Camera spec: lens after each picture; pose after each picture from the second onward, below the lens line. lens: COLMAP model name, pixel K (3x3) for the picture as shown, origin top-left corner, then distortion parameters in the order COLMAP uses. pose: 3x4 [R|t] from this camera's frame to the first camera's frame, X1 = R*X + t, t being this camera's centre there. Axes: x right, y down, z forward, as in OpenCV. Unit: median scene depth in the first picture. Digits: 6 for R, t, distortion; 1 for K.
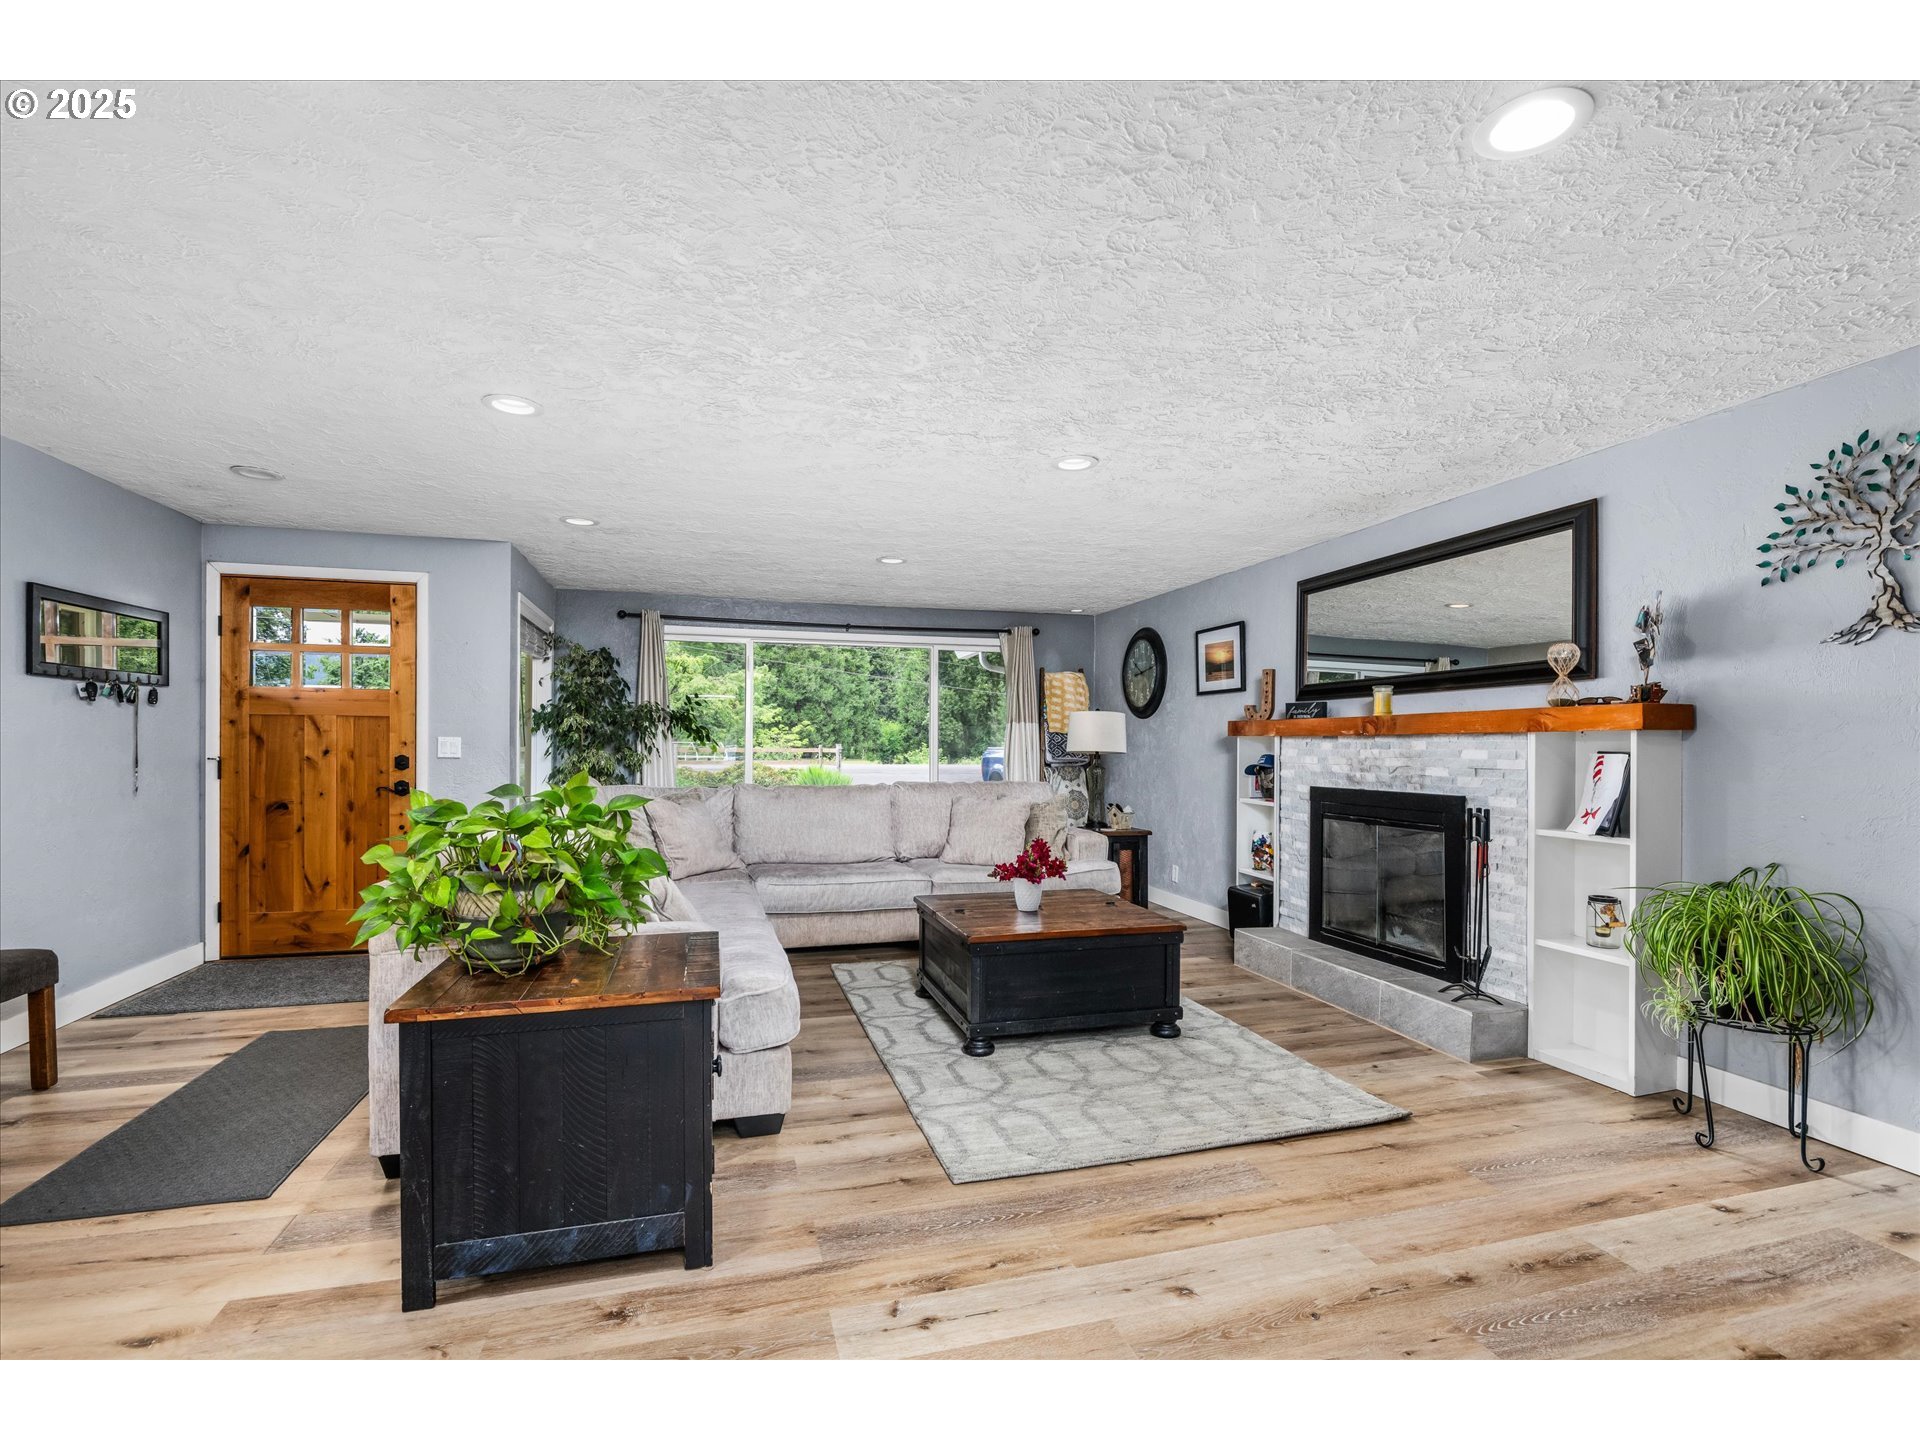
lens RADIAL K [[904.1, 0, 963.9], [0, 904.1, 752.1], [0, 0, 1]] dist [0.000492, 0.000034]
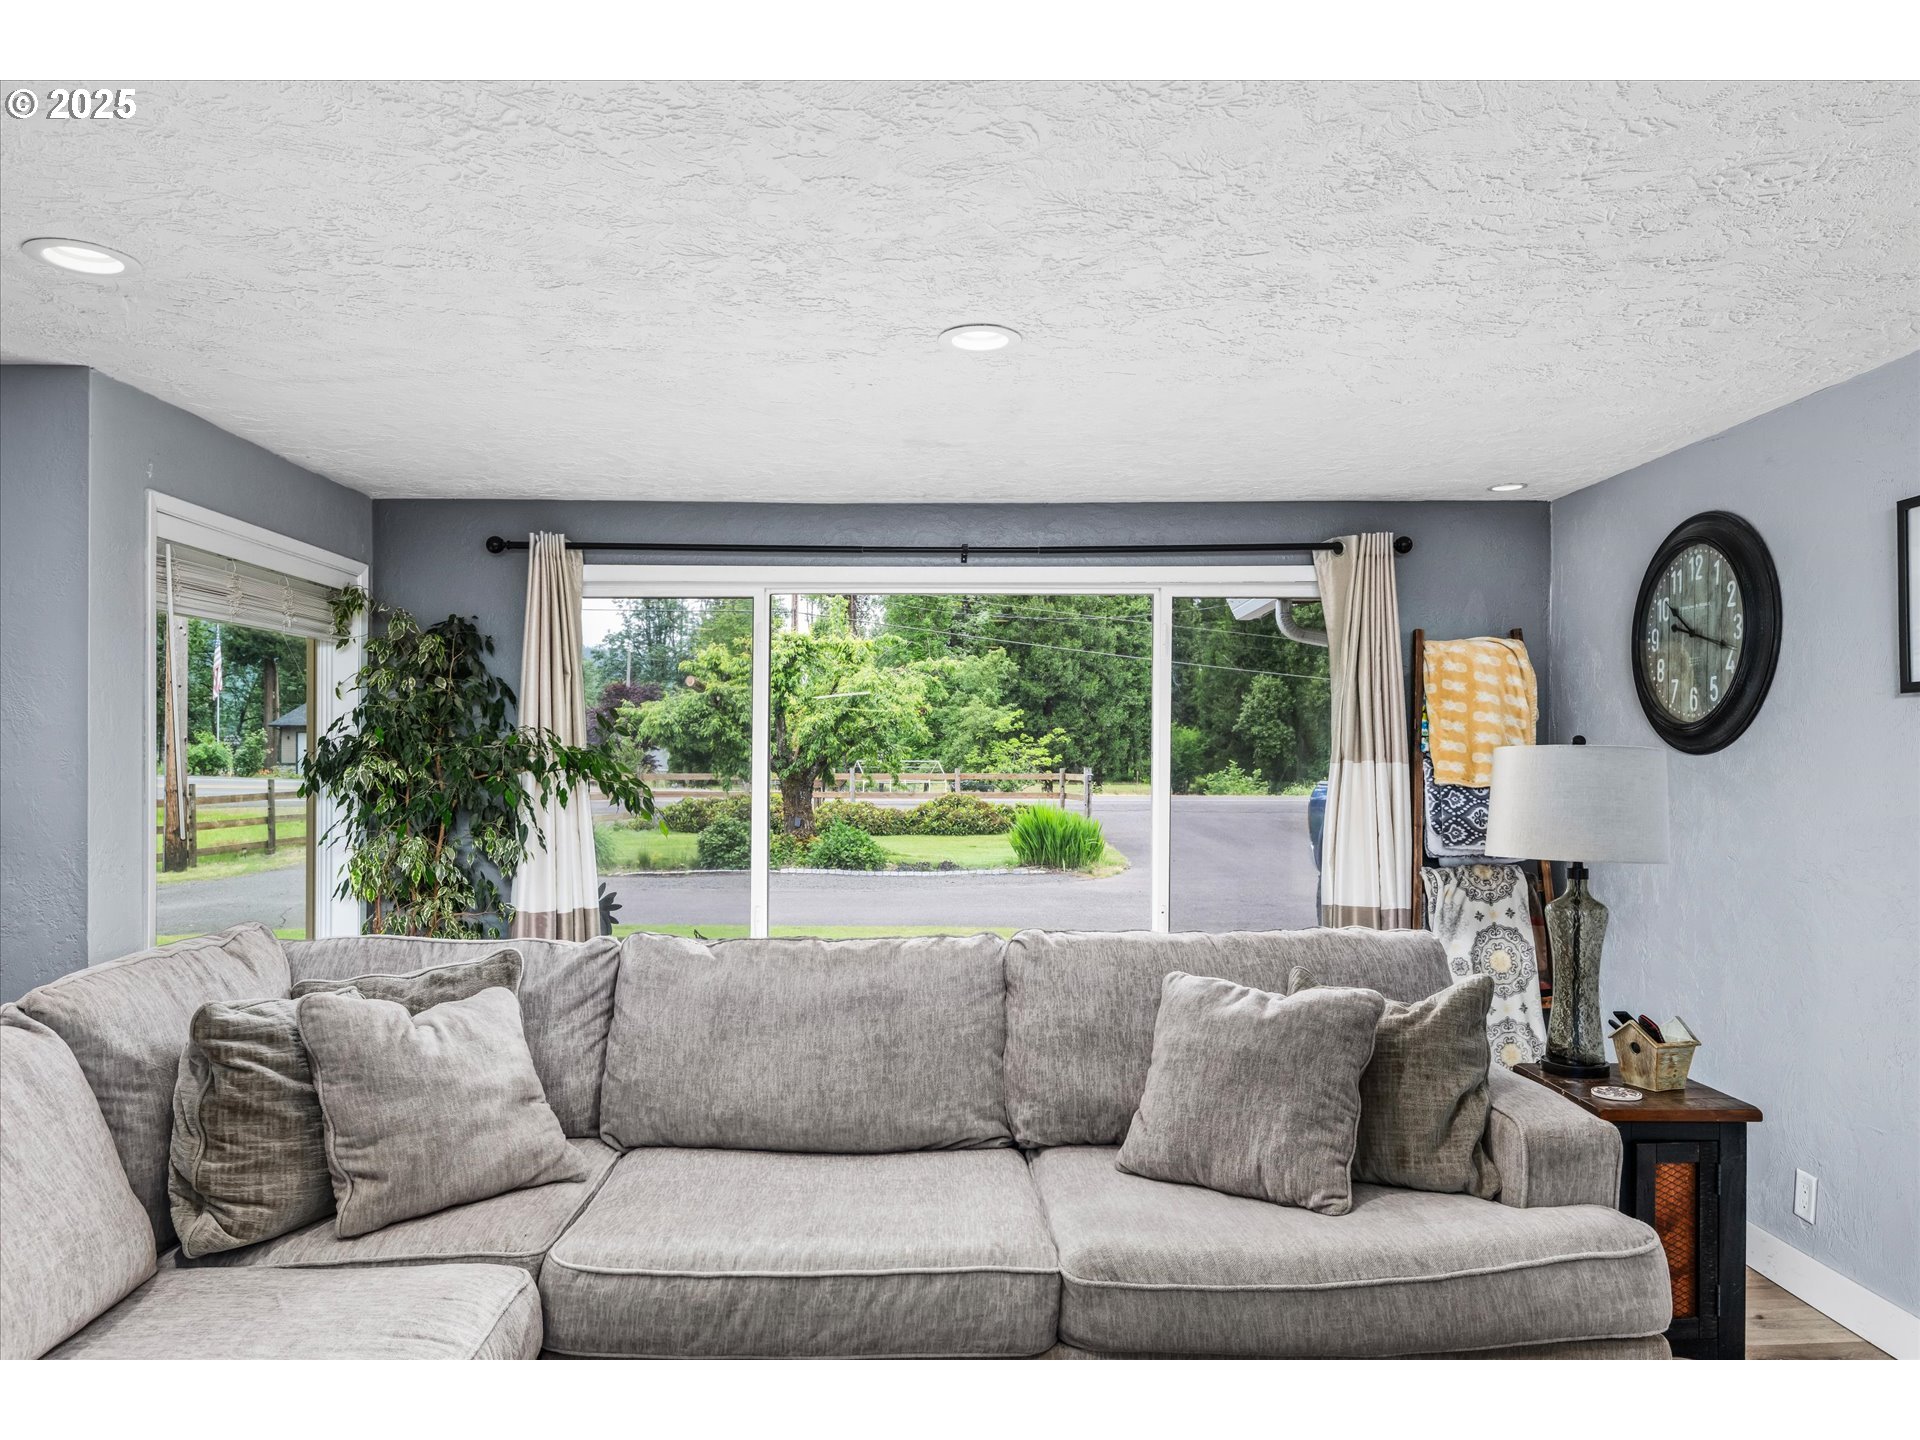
lens RADIAL K [[1321.2, 0, 961.1], [0, 1321.2, 814.0], [0, 0, 1]] dist [-0.006275, -0.003242]
pose [[0.968733, 0.002729, -0.248090, 0.032747], [0.005144, 0.999504, 0.031083, -0.027494], [0.248052, -0.031387, 0.968238, 0.344856]]
